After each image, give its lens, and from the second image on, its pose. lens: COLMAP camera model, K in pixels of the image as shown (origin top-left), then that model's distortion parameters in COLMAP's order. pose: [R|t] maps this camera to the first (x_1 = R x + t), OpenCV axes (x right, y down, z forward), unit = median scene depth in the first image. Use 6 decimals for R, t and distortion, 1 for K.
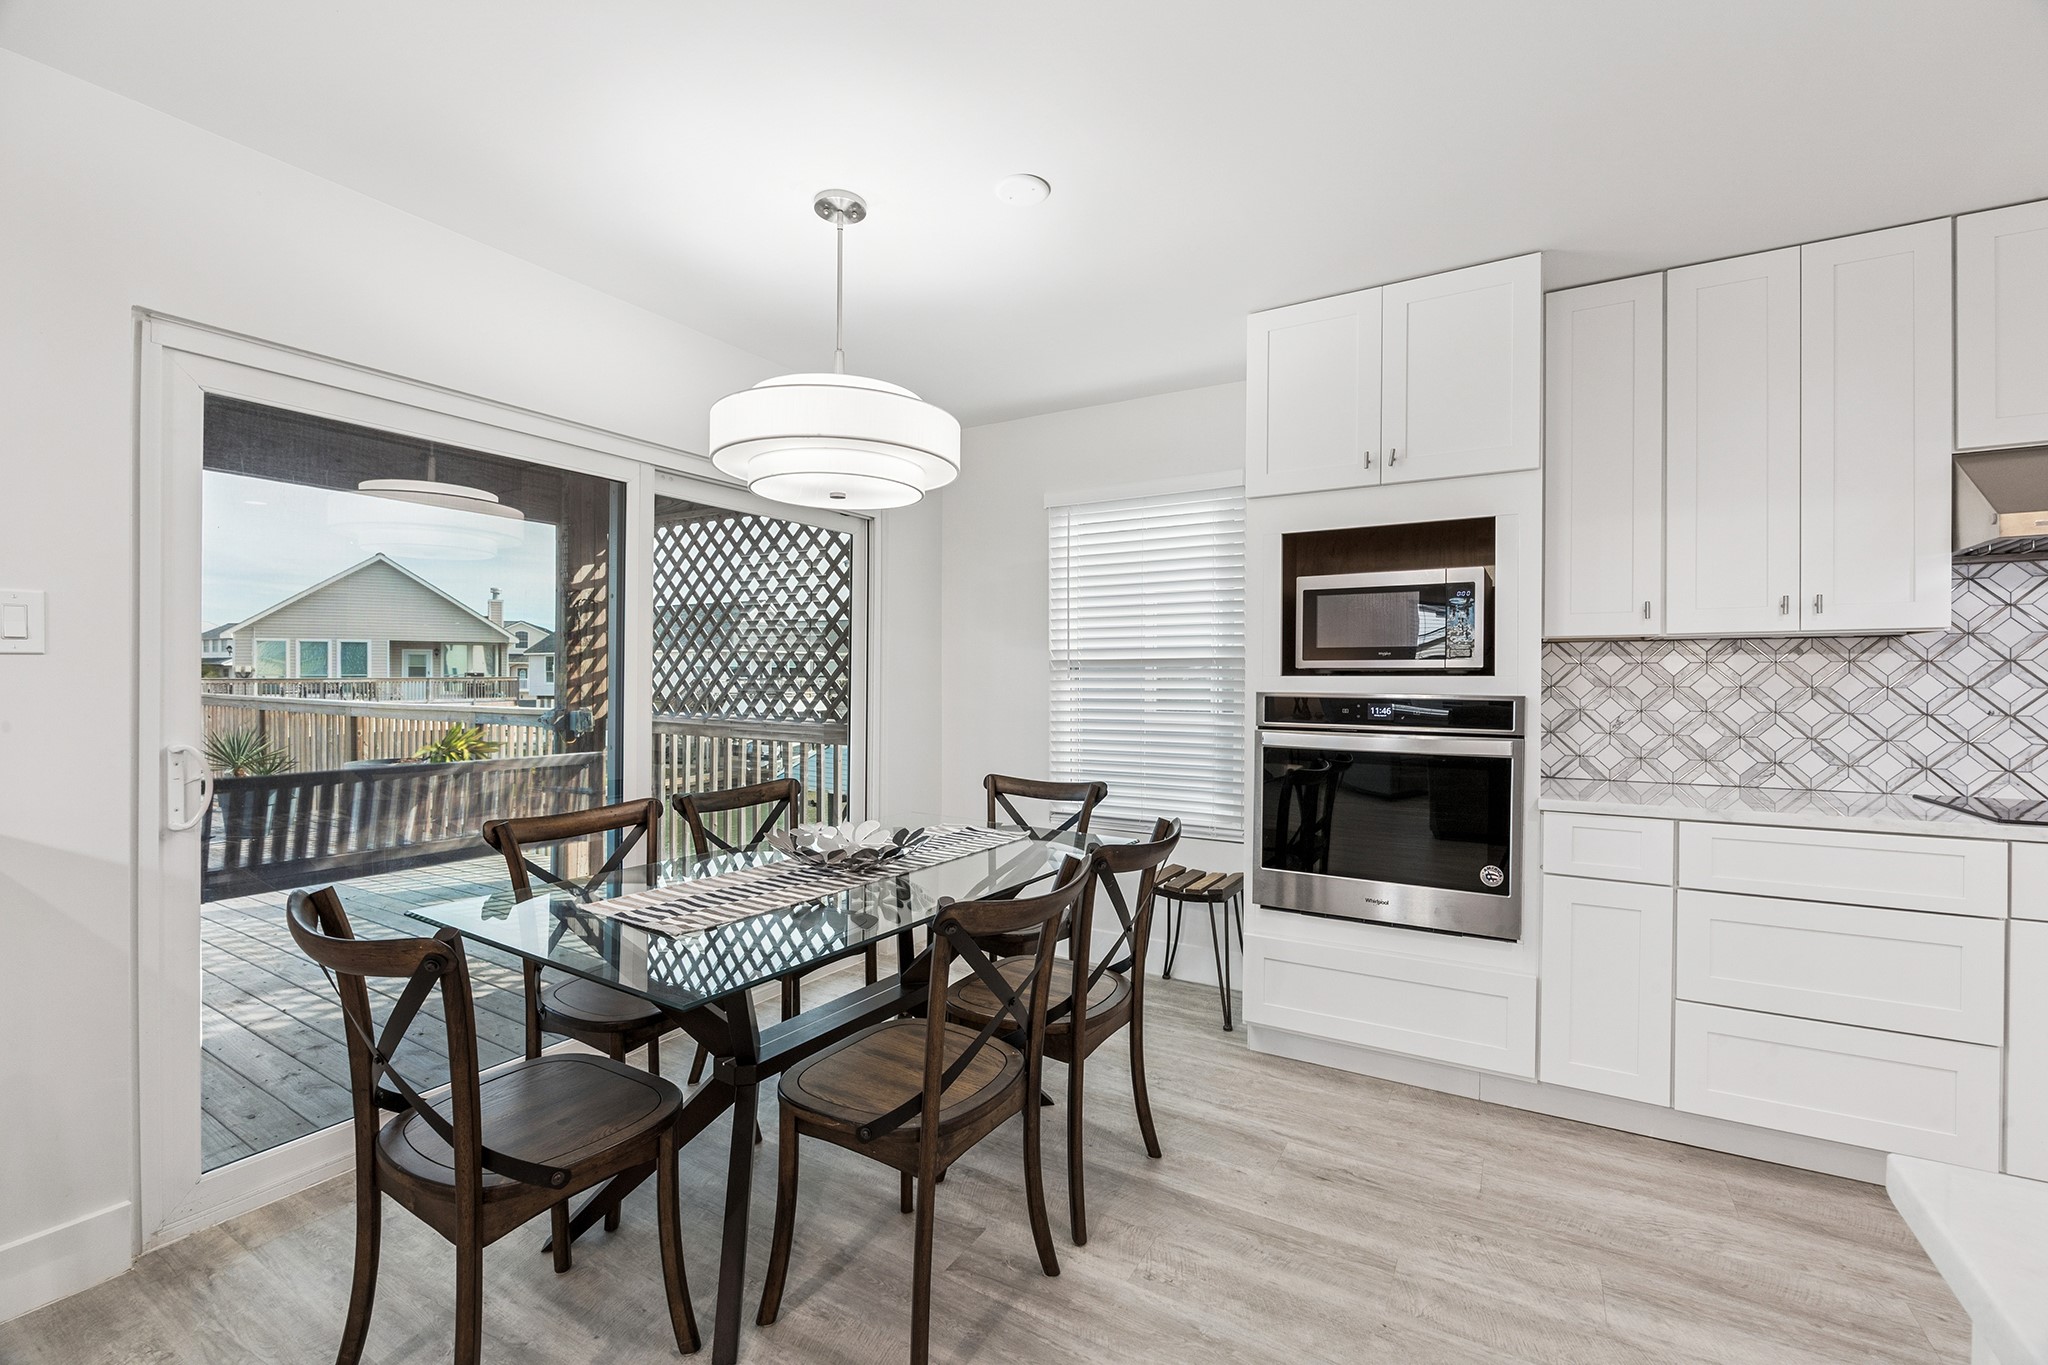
lens RADIAL K [[870.3, 0, 1014.7], [0, 870.3, 682.3], [0, 0, 1]] dist [-0.011267, 0.000030]
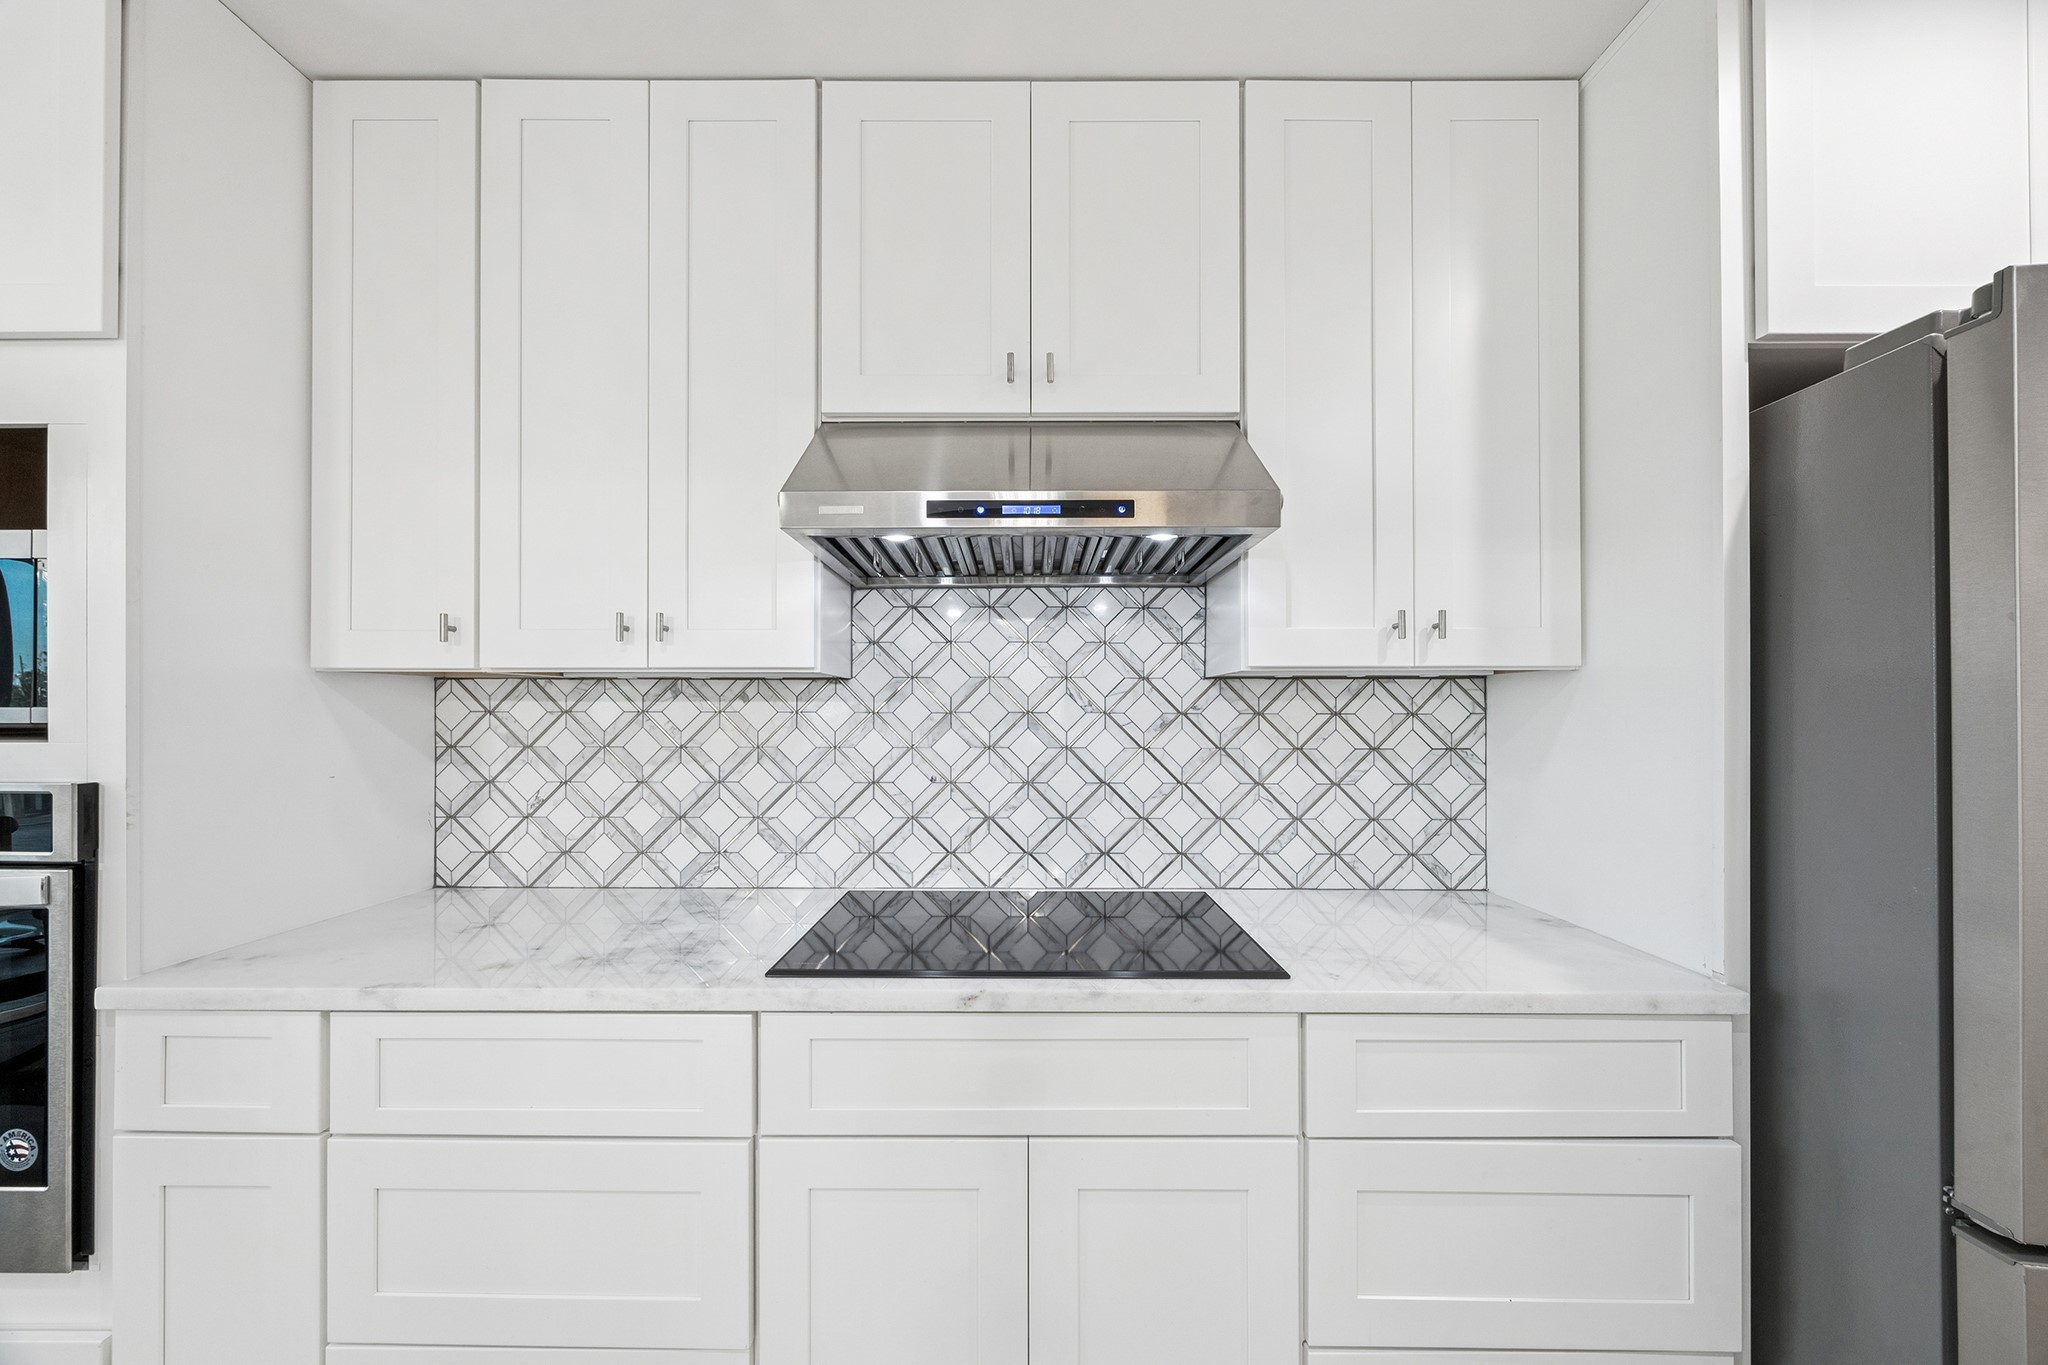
lens RADIAL K [[803.1, 0, 1029.1], [0, 803.1, 701.7], [0, 0, 1]] dist [-0.002341, -0.000077]
pose [[0.855887, 0.007334, 0.517110, 0.789888], [-0.000560, 0.999912, -0.013254, -0.024385], [-0.517162, 0.011054, 0.855816, 0.306226]]
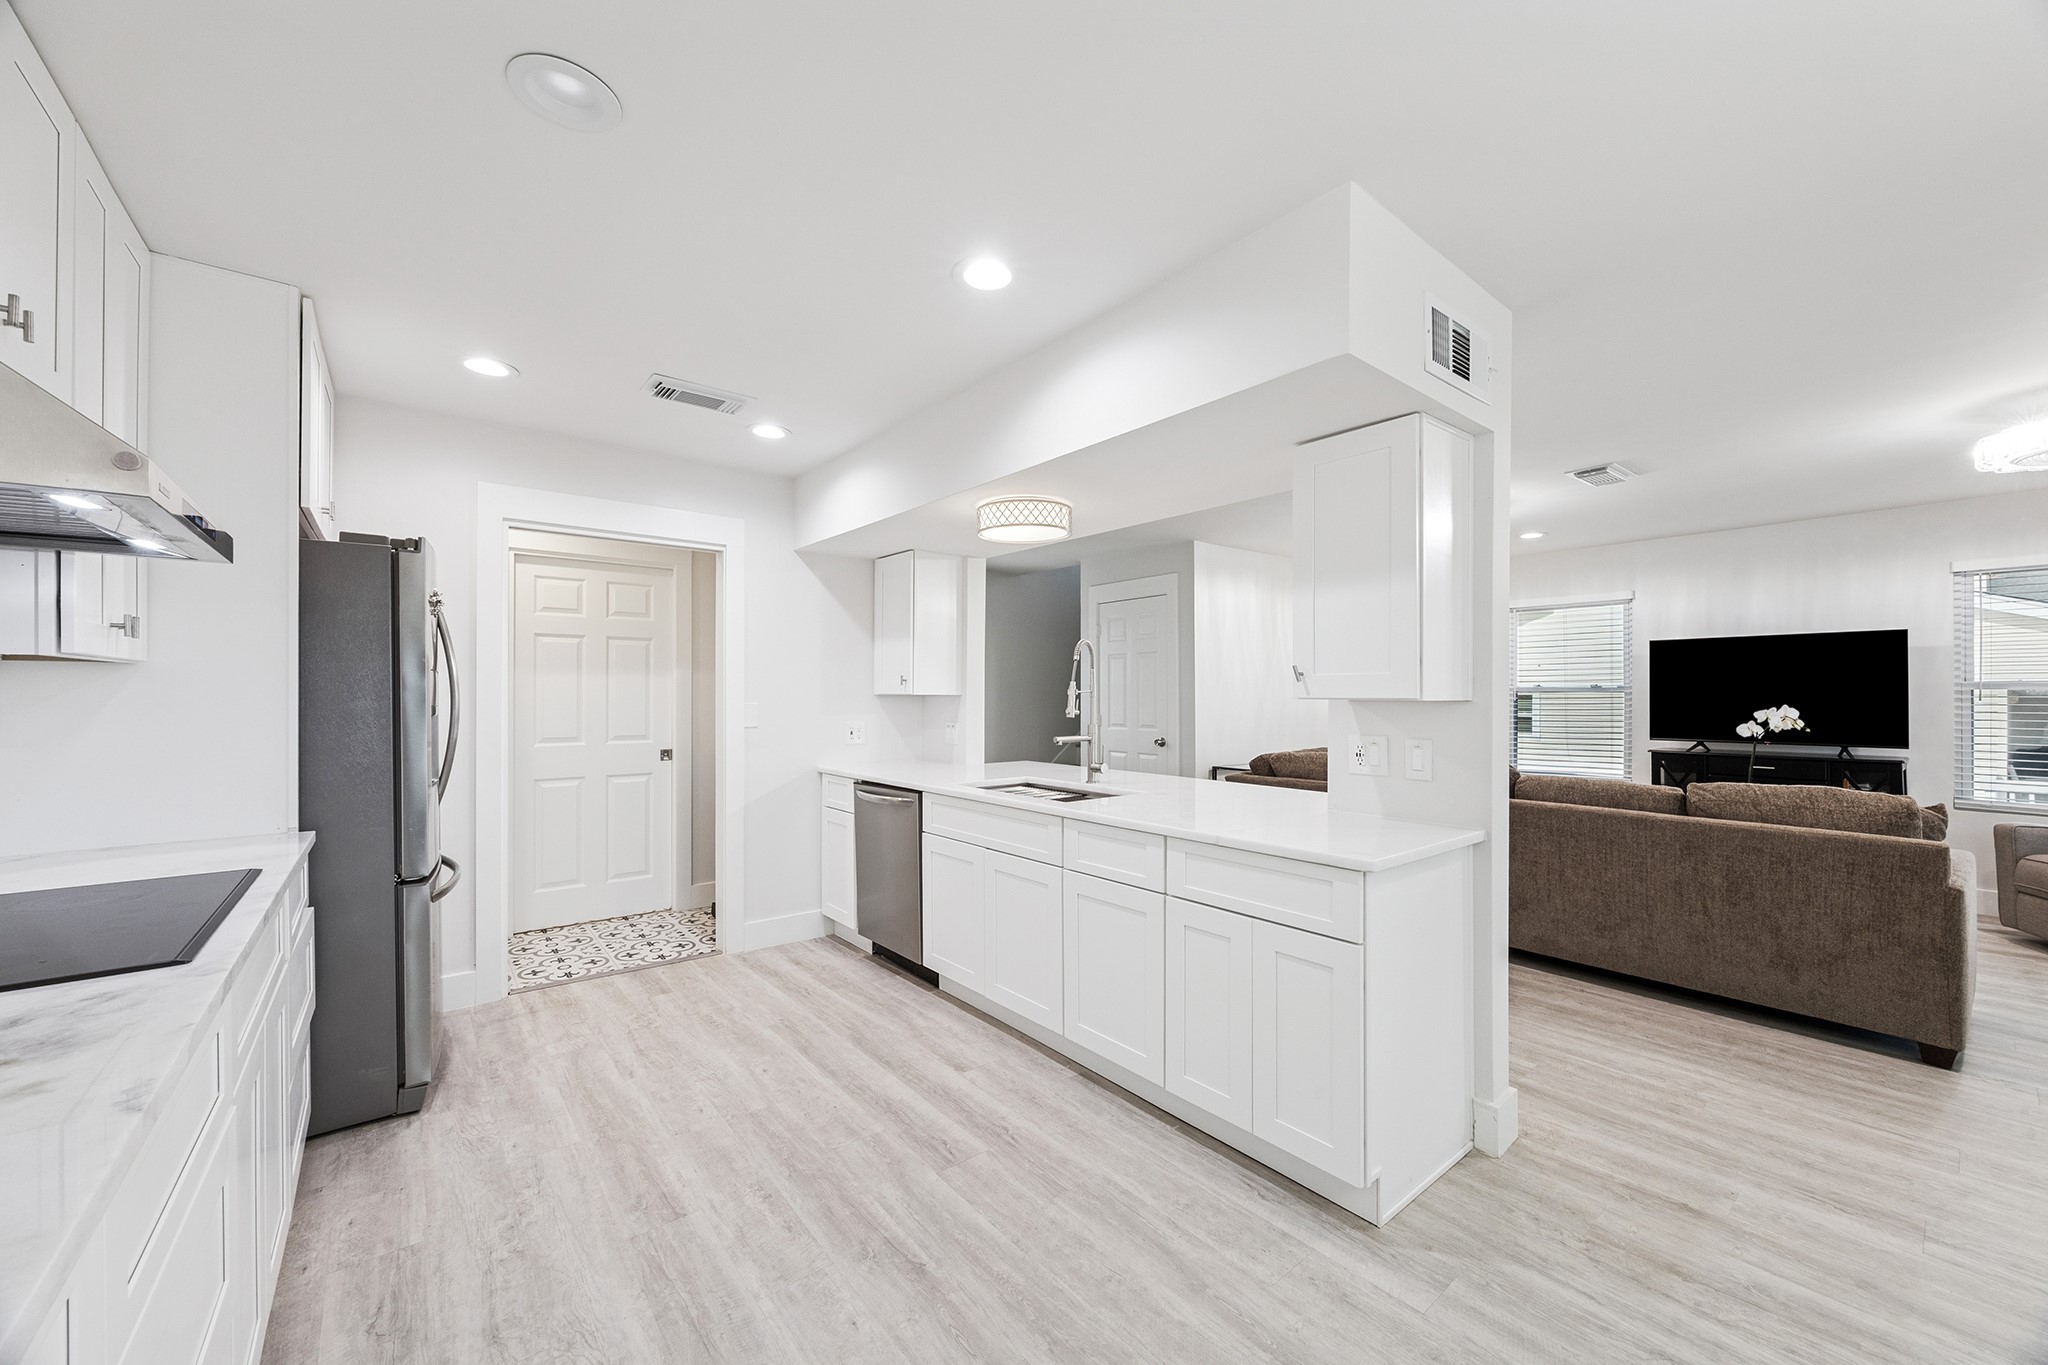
lens RADIAL K [[772.1, 0, 1028.3], [0, 772.1, 693.0], [0, 0, 1]] dist [-0.000699, -0.000135]
pose [[-0.941827, 0.000379, 0.336097, 0.306428], [0.000687, 0.999999, 0.000800, -0.025644], [-0.336097, 0.000984, -0.941827, 1.041362]]
